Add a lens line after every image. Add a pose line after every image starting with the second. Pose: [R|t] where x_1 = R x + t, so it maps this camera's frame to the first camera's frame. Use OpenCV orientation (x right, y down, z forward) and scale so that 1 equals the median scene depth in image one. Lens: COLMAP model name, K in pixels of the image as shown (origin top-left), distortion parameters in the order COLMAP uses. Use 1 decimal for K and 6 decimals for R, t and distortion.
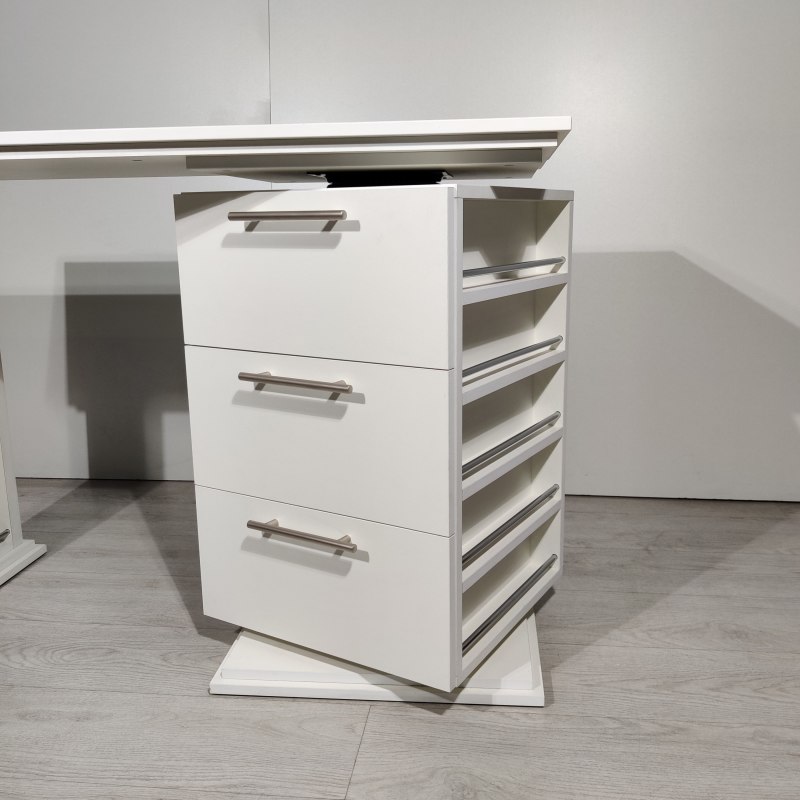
lens RADIAL K [[800.4, 0, 398.7], [0, 800.4, 381.2], [0, 0, 1]] dist [0.007144, -0.029542]
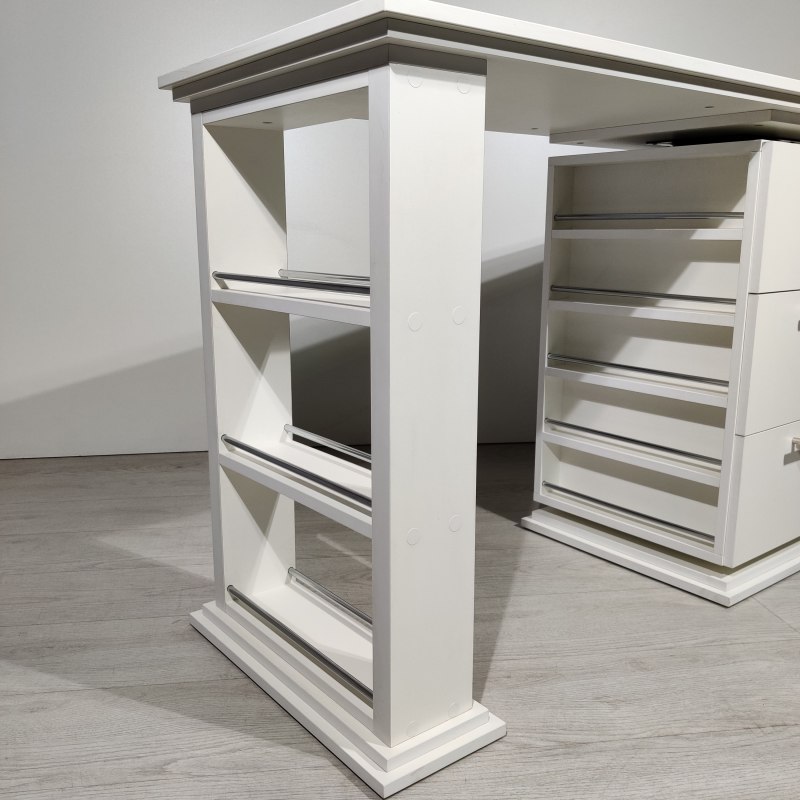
lens RADIAL K [[797.1, 0, 391.2], [0, 797.1, 396.9], [0, 0, 1]] dist [0.007300, -0.027151]
pose [[0.973339, -0.036069, 0.226518, -0.705609], [0.033234, 0.999314, 0.016319, 0.079945], [-0.226951, -0.008356, 0.973870, -0.035658]]
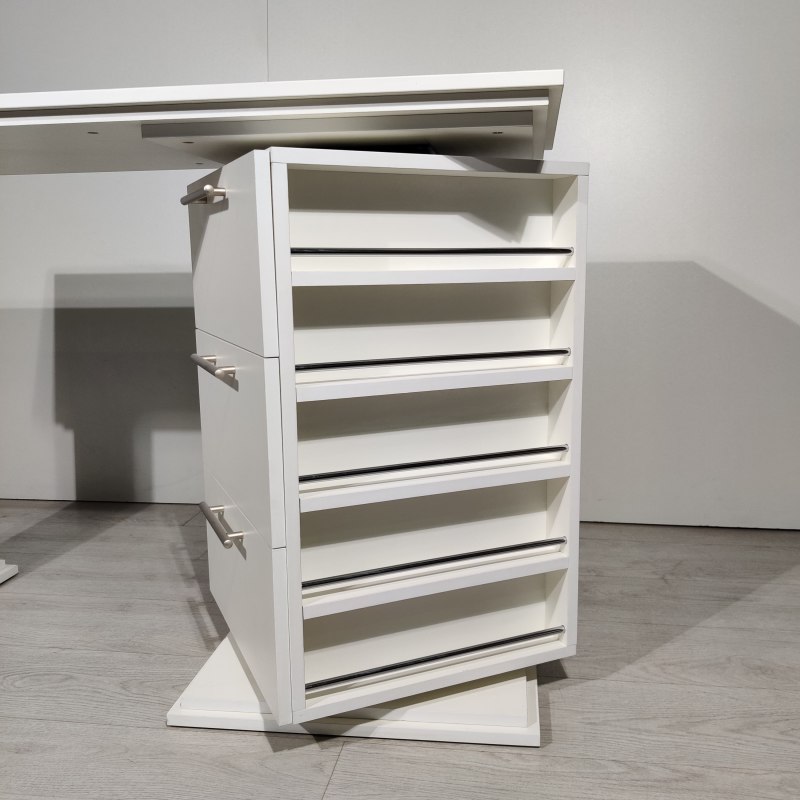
lens RADIAL K [[804.0, 0, 400.0], [0, 804.0, 400.0], [0, 0, 1]] dist [0.001349, -0.018995]
pose [[0.999576, 0.006457, -0.028394, 0.044087], [-0.007225, 0.999609, -0.027019, 0.043530], [0.028208, 0.027213, 0.999232, 0.088214]]
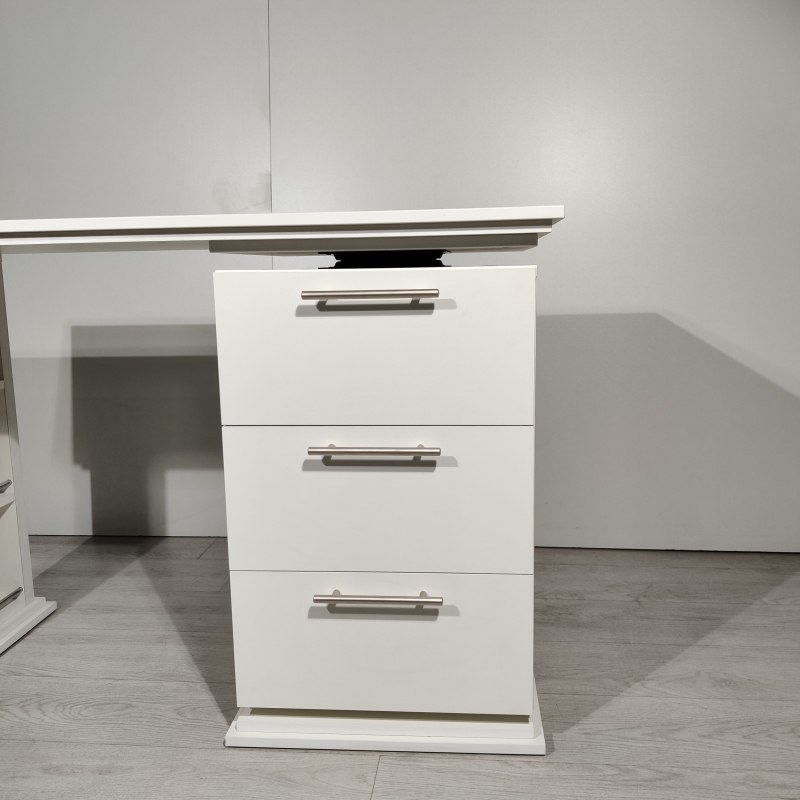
lens RADIAL K [[797.1, 0, 391.2], [0, 797.1, 396.9], [0, 0, 1]] dist [0.007300, -0.027151]
pose [[0.999915, -0.007042, 0.010968, -0.025299], [0.007481, 0.999153, -0.040472, -0.019170], [-0.010674, 0.040550, 0.999120, -0.054116]]
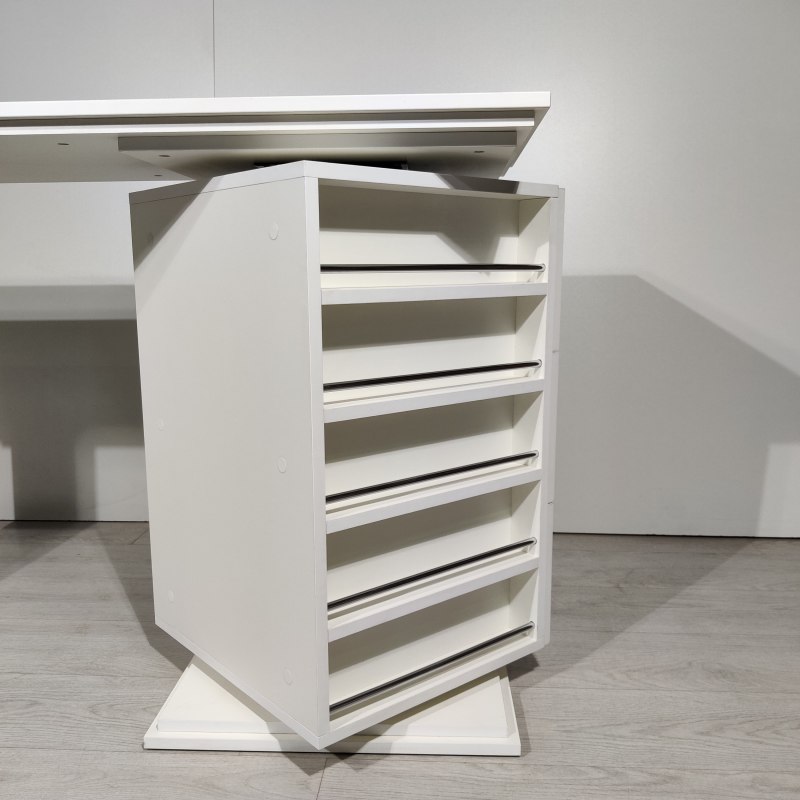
lens RADIAL K [[808.9, 0, 380.8], [0, 808.9, 414.7], [0, 0, 1]] dist [0.002569, -0.022142]
pose [[0.998981, -0.000710, 0.045126, -0.013623], [0.001726, 0.999746, -0.022479, 0.038615], [-0.045098, 0.022534, 0.998728, 0.081485]]
